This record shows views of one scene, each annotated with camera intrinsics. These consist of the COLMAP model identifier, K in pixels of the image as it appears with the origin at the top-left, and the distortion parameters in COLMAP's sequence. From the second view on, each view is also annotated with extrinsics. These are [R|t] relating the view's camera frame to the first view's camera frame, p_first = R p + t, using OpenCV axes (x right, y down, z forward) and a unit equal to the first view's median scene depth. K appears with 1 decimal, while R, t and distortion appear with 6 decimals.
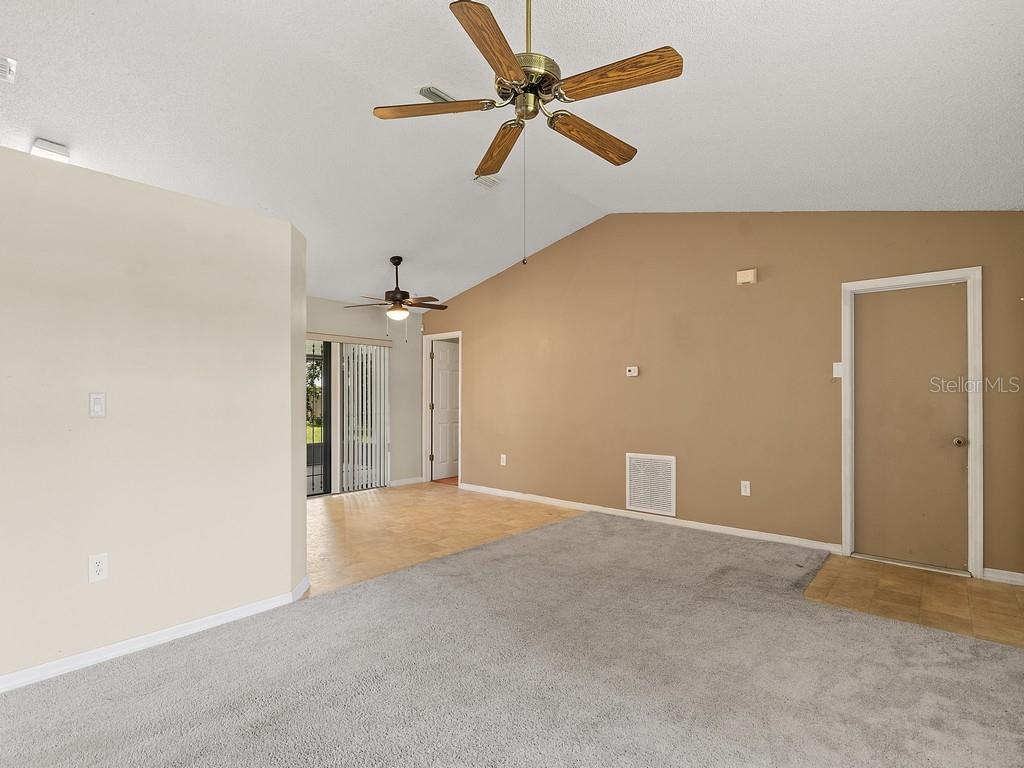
lens RADIAL K [[512.3, 0, 520.3], [0, 512.3, 387.9], [0, 0, 1]] dist [-0.003451, 0.000022]
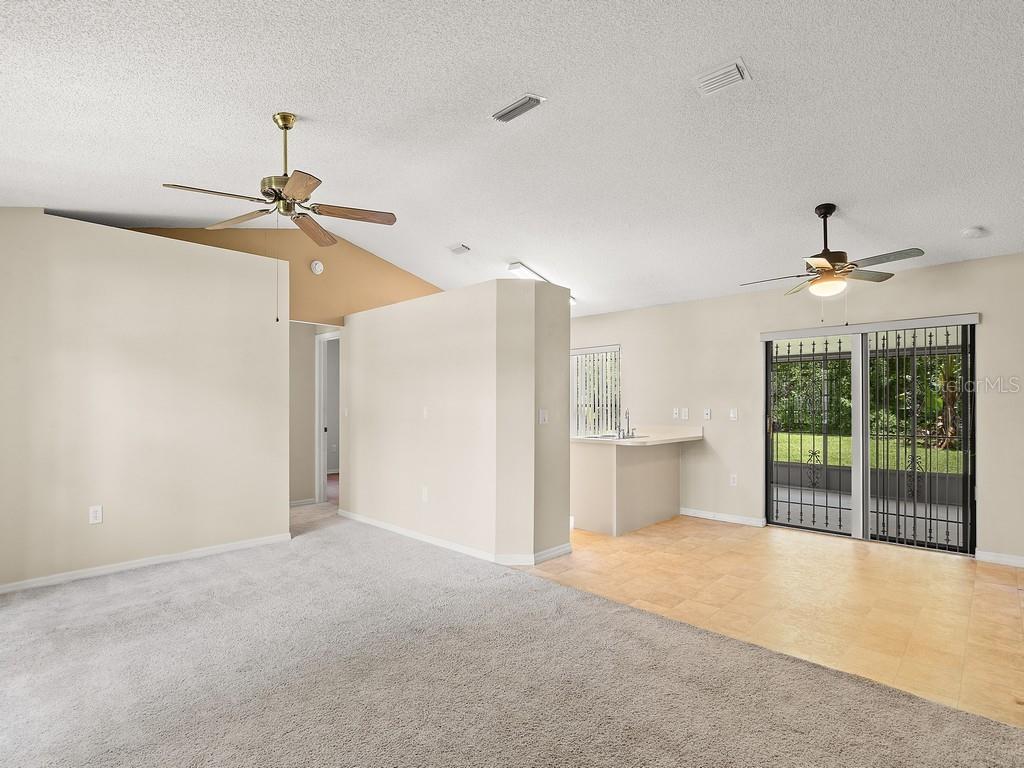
lens RADIAL K [[512.3, 0, 494.0], [0, 512.3, 400.6], [0, 0, 1]] dist [-0.003451, 0.000022]
pose [[-0.056759, -0.015810, -0.998263, 0.602967], [0.011989, 0.999792, -0.016515, 0.016971], [0.998316, -0.012906, -0.056557, 0.757710]]
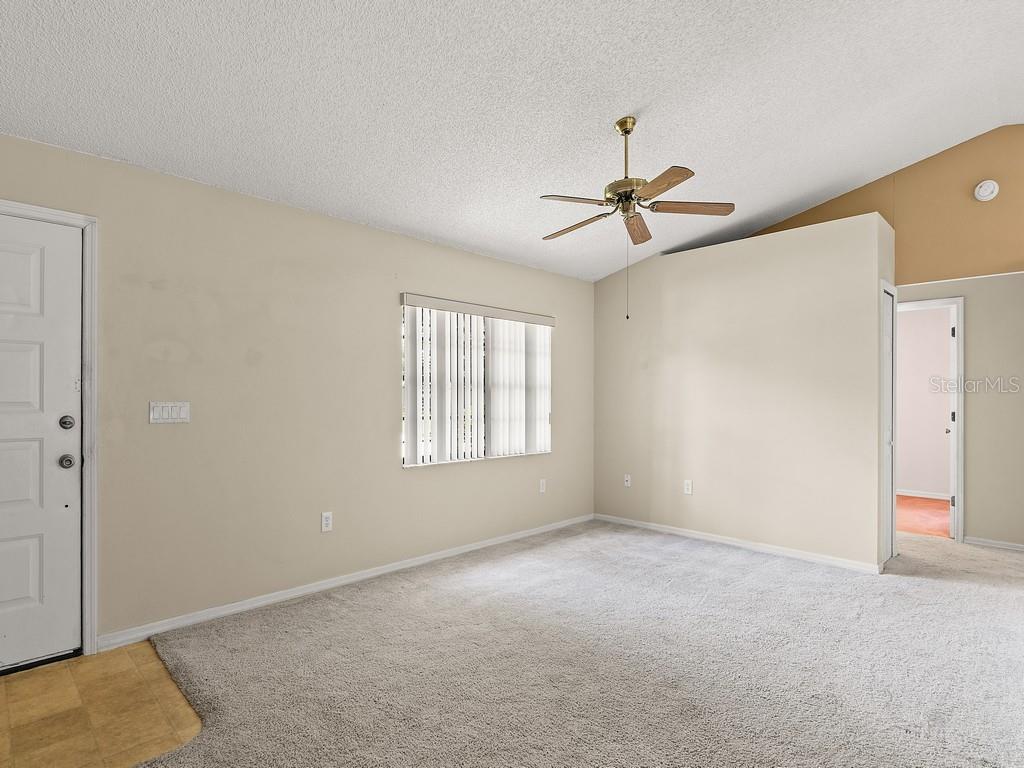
lens RADIAL K [[544.6, 0, 511.1], [0, 544.6, 391.4], [0, 0, 1]] dist [0.006131, -0.000472]
pose [[-0.998112, -0.009444, 0.060685, 0.218419], [-0.010853, 0.999678, -0.022922, 0.018372], [-0.060449, -0.023538, -0.997894, 1.074759]]
